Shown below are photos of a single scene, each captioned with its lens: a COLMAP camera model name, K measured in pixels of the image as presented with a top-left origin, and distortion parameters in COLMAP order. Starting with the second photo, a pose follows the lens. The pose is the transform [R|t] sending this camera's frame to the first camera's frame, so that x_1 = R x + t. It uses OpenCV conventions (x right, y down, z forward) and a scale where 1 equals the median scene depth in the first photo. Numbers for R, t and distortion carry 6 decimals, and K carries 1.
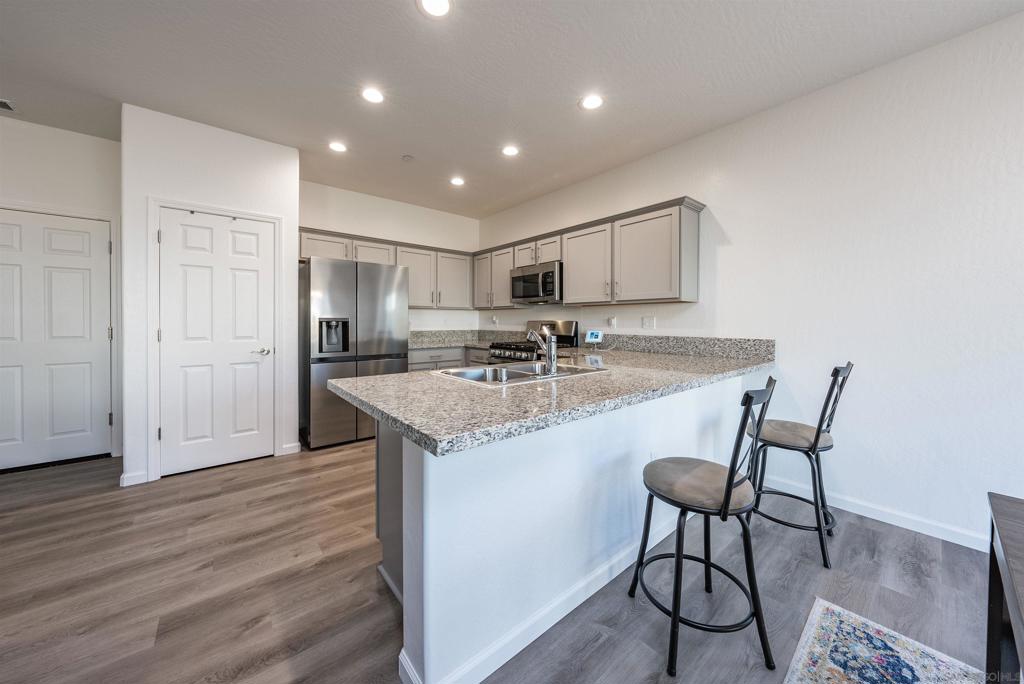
lens RADIAL K [[349.3, 0, 512.8], [0, 349.3, 333.8], [0, 0, 1]] dist [-0.001485, -0.000144]
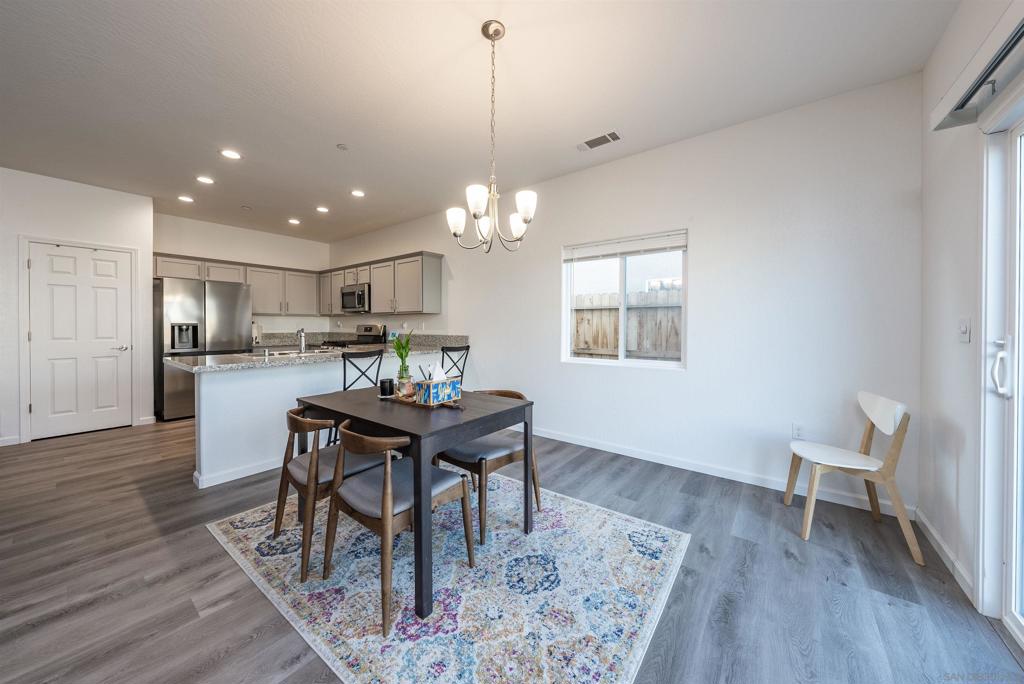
lens RADIAL K [[354.5, 0, 506.5], [0, 354.5, 336.2], [0, 0, 1]] dist [0.000108, 0.000318]
pose [[0.979131, -0.007998, 0.203073, 0.420892], [0.008633, 0.999960, -0.002244, 0.018578], [-0.203047, 0.003950, 0.979161, -0.585444]]
